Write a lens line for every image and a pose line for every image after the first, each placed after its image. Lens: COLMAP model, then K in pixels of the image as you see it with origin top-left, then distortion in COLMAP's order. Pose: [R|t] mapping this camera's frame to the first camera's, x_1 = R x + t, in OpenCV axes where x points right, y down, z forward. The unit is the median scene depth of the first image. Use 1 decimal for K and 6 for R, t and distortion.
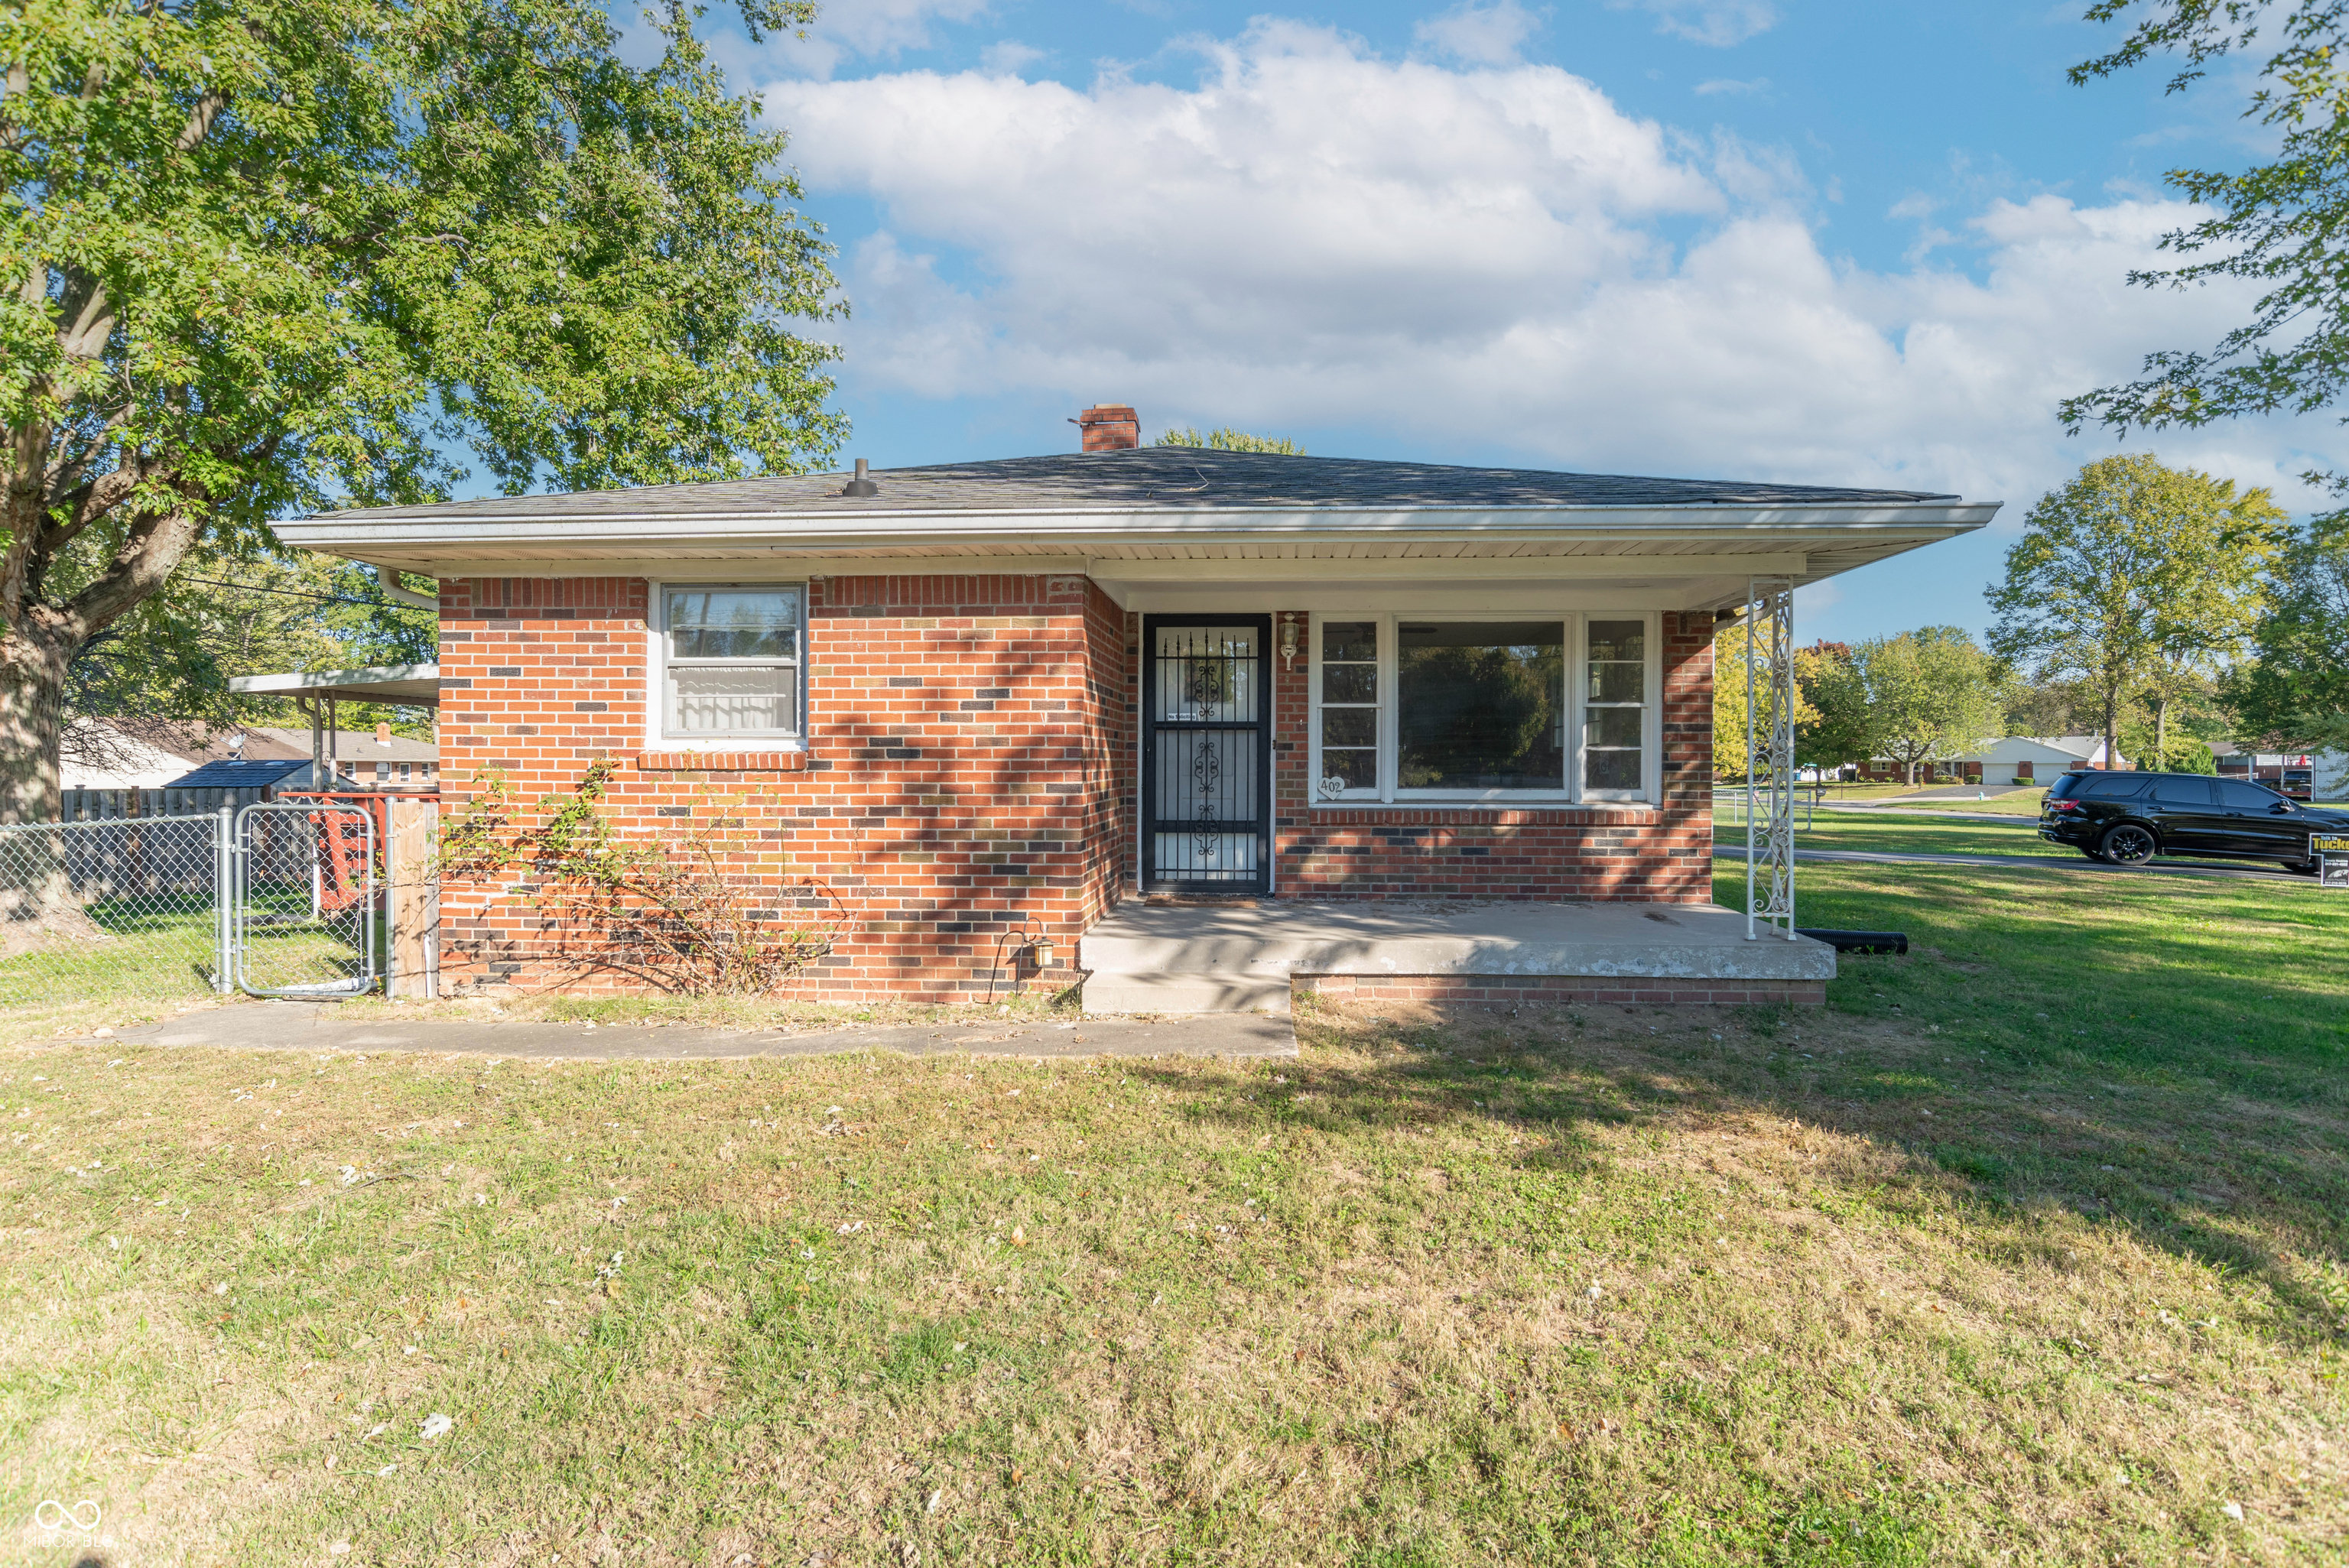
lens RADIAL K [[1159.1, 0, 1179.0], [0, 1159.1, 792.8], [0, 0, 1]] dist [-0.012425, 0.012636]
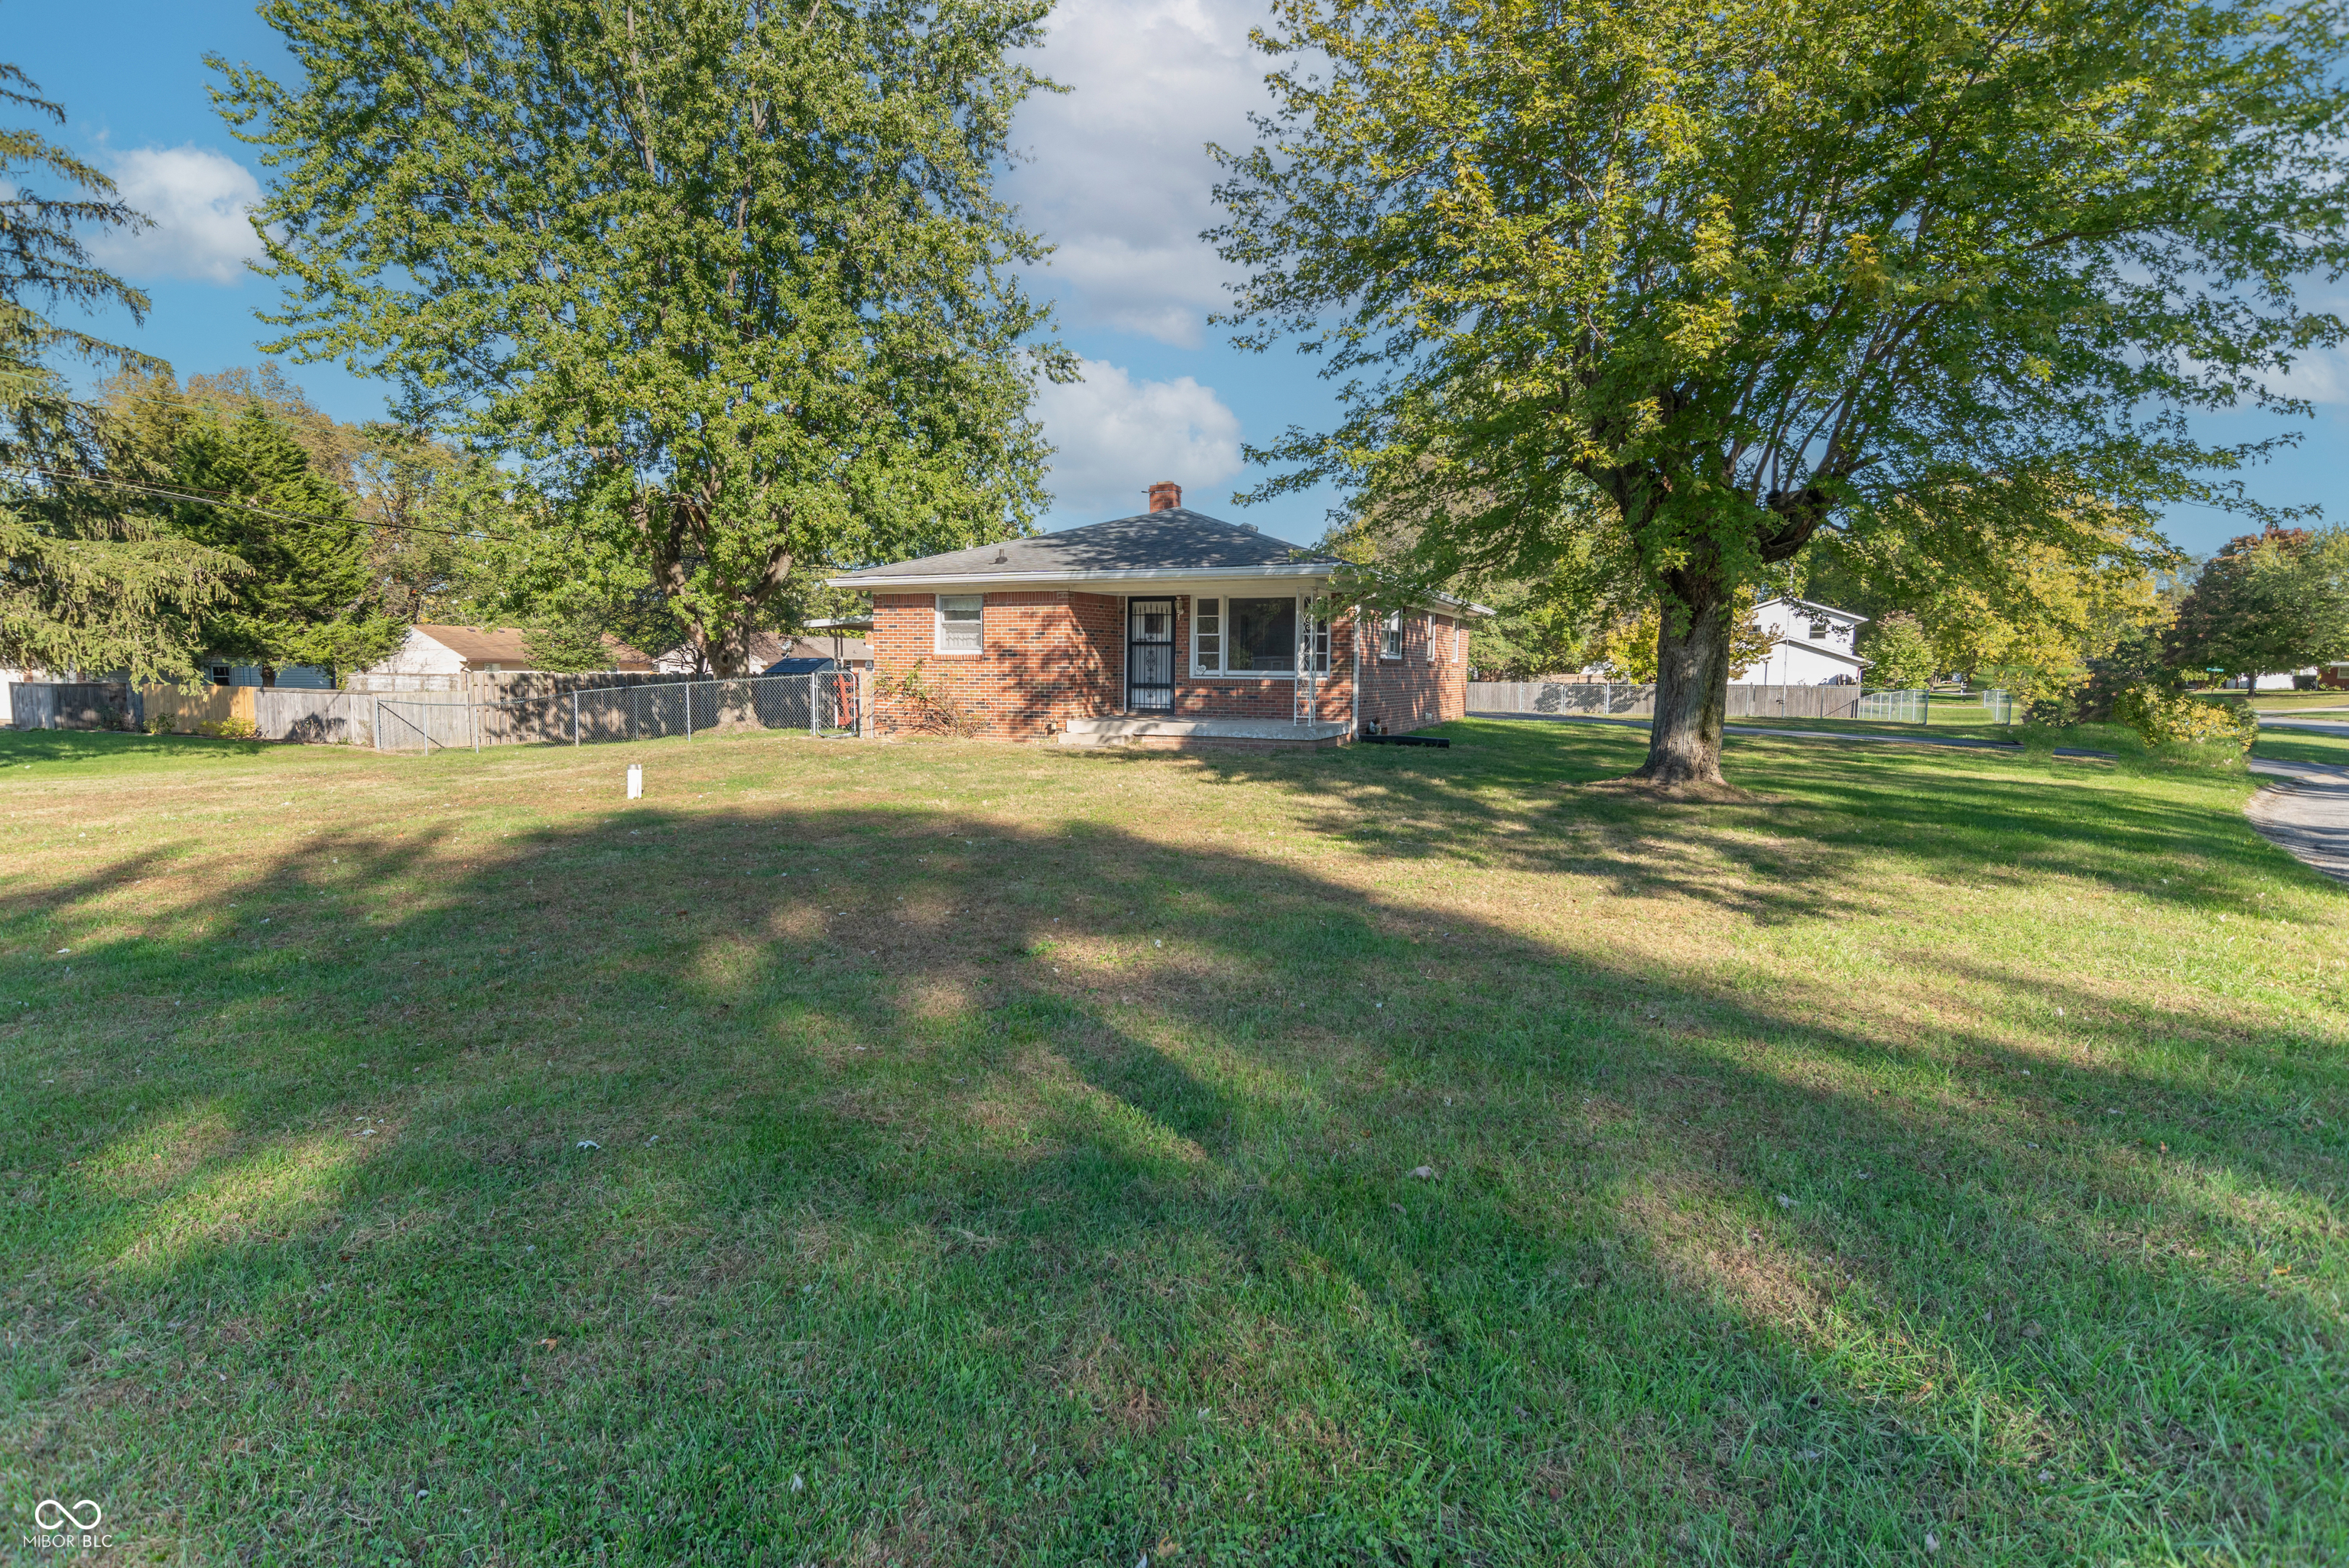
lens RADIAL K [[1195.4, 0, 1174.5], [0, 1195.4, 773.2], [0, 0, 1]] dist [-0.005363, 0.002147]
pose [[0.936309, 0.036331, -0.349294, 1.119723], [-0.013607, 0.997641, 0.067292, 0.051204], [0.350914, -0.058253, 0.934594, -1.549398]]
